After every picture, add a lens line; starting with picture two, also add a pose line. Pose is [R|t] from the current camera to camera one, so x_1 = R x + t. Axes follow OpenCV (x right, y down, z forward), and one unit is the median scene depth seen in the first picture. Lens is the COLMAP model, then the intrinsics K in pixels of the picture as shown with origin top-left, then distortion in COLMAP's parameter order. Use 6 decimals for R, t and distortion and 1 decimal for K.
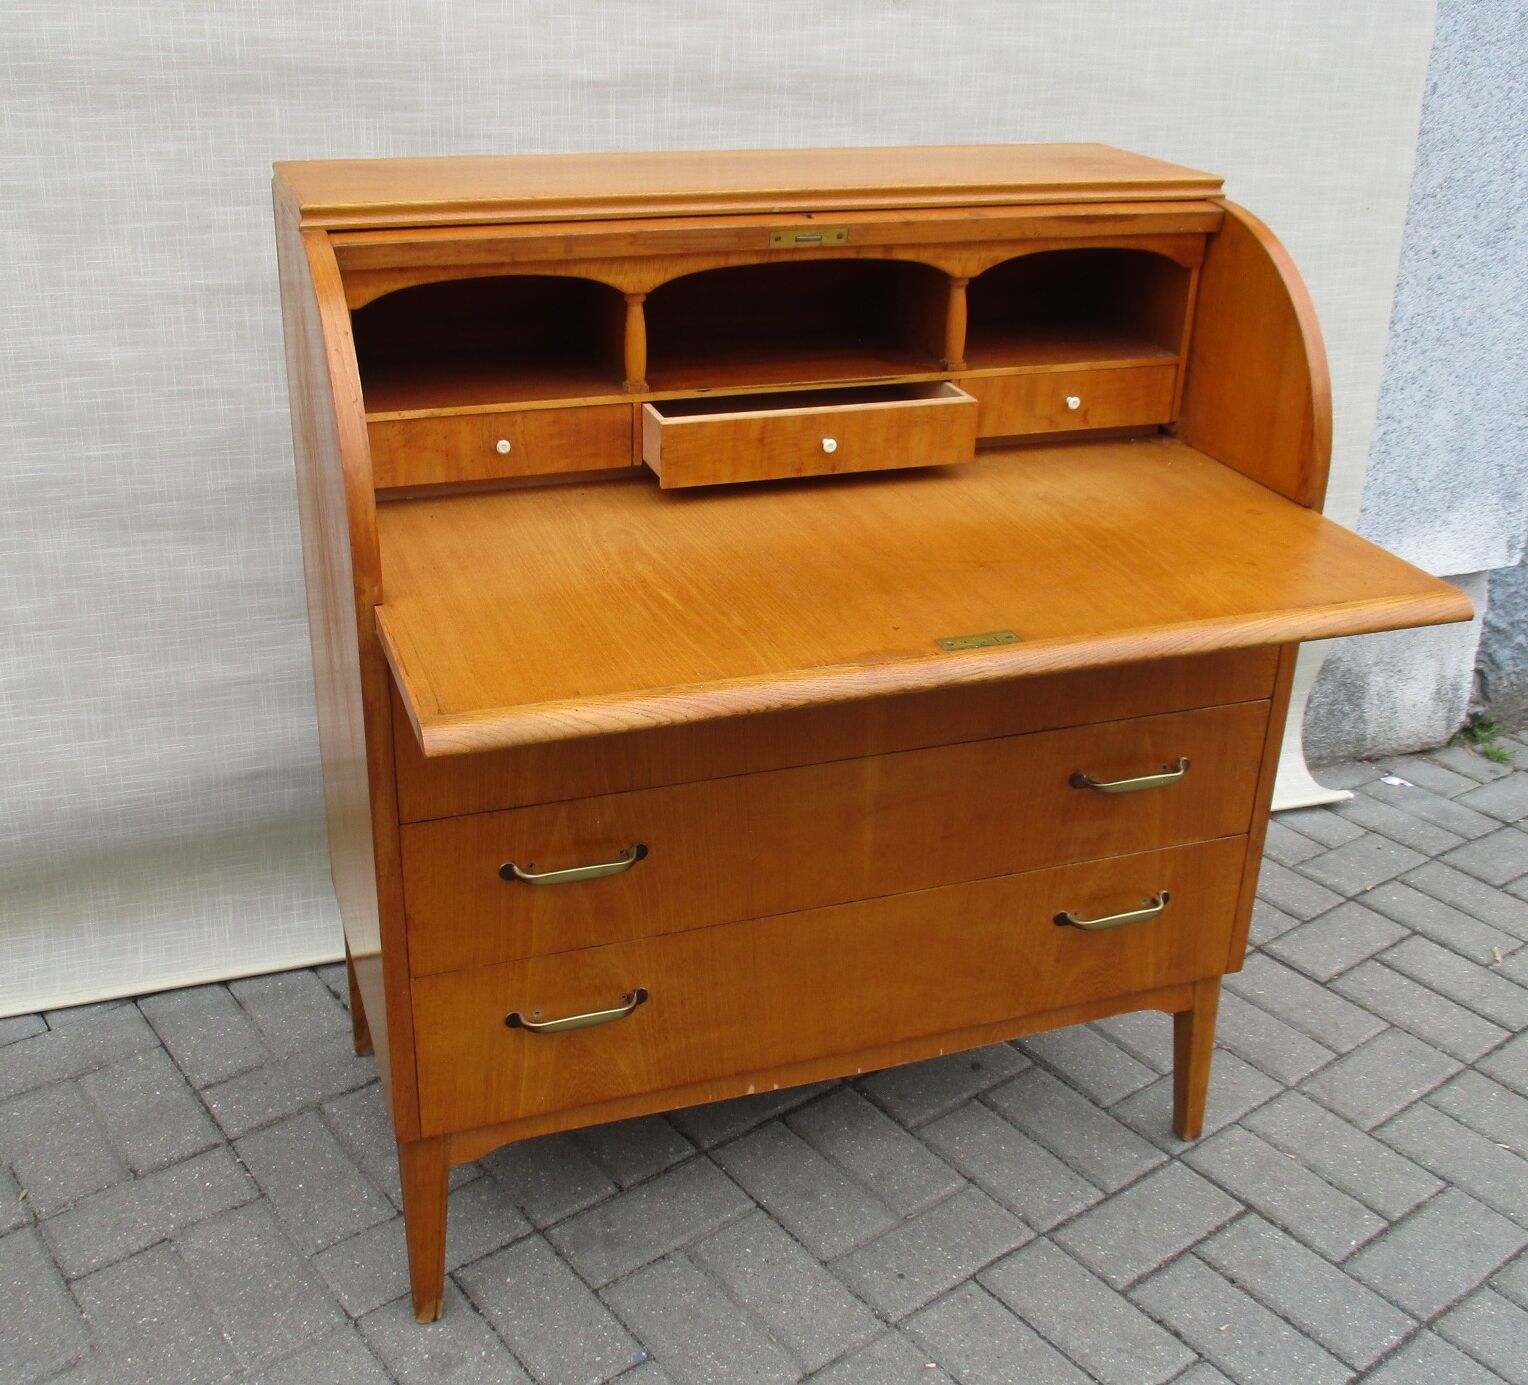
lens RADIAL K [[1748.2, 0, 752.2], [0, 1748.2, 649.4], [0, 0, 1]] dist [-0.005688, 0.000000]
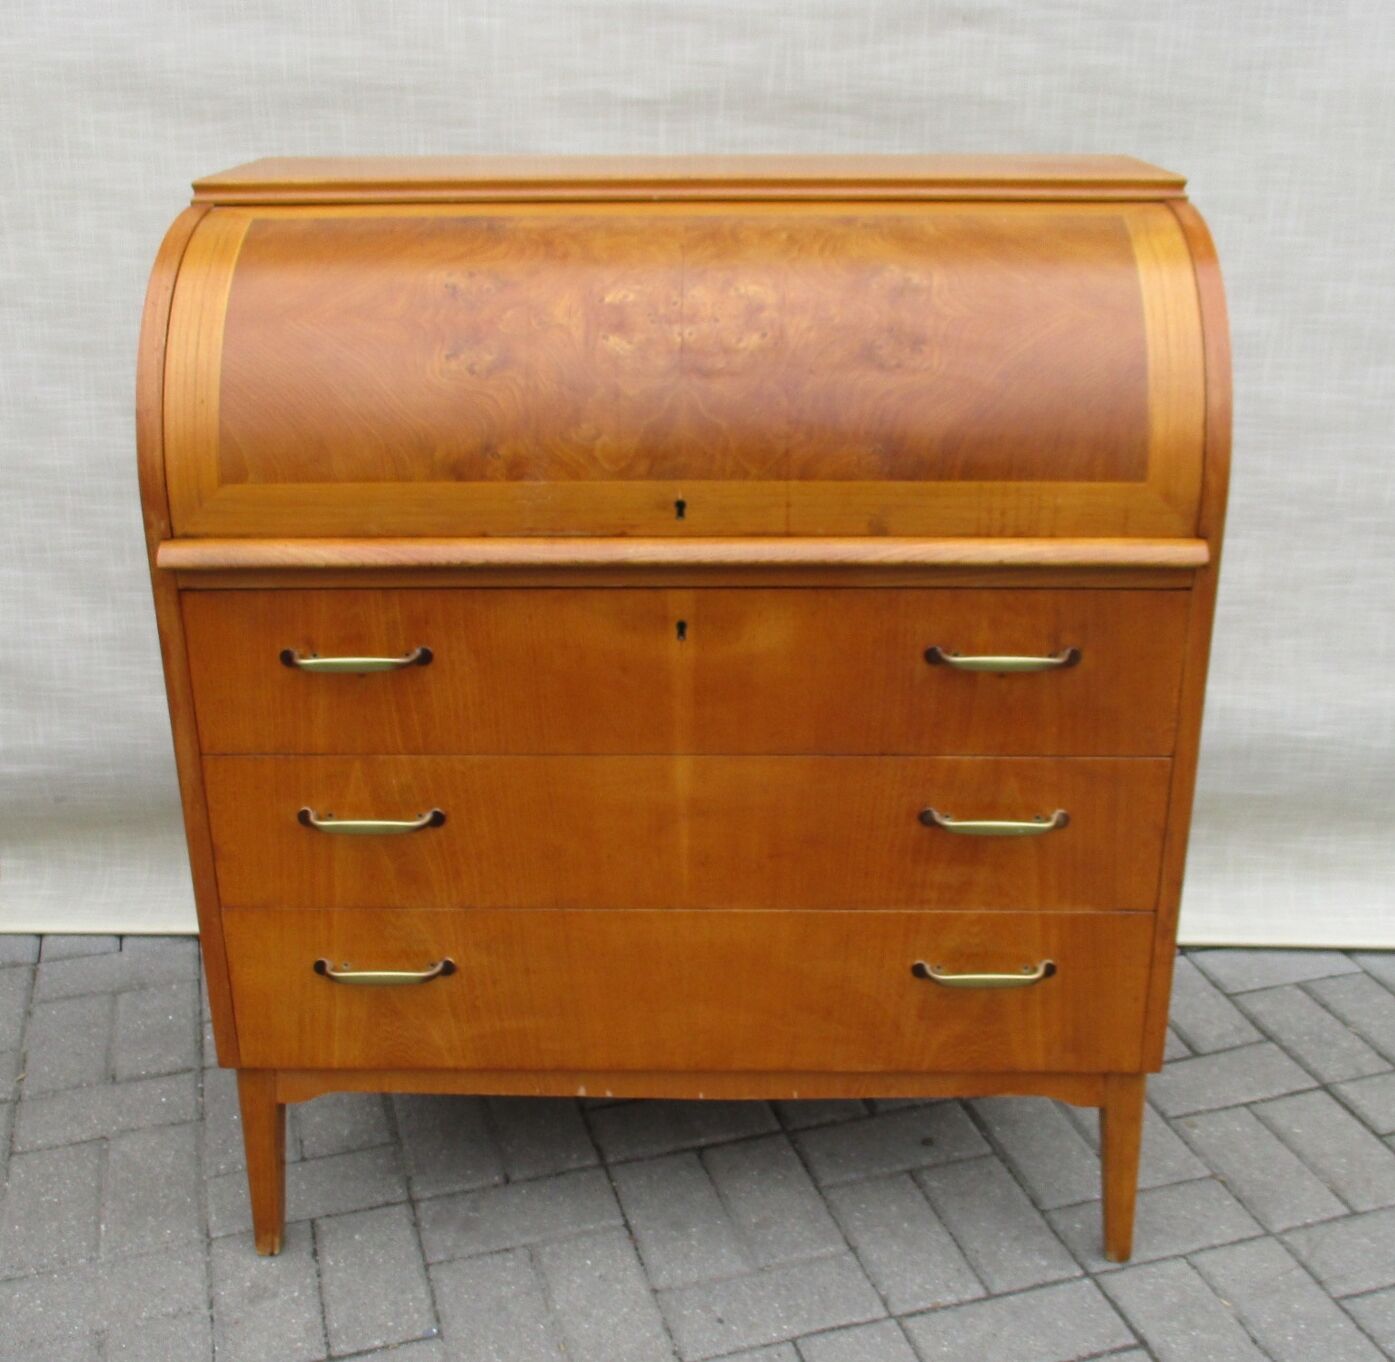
lens RADIAL K [[1740.2, 0, 705.5], [0, 1740.2, 691.2], [0, 0, 1]] dist [-0.008365, 0.000000]
pose [[0.934053, 0.102456, -0.342122, 0.354297], [-0.117518, 0.992792, -0.023531, 0.041016], [0.337245, 0.062185, 0.939361, 0.085993]]
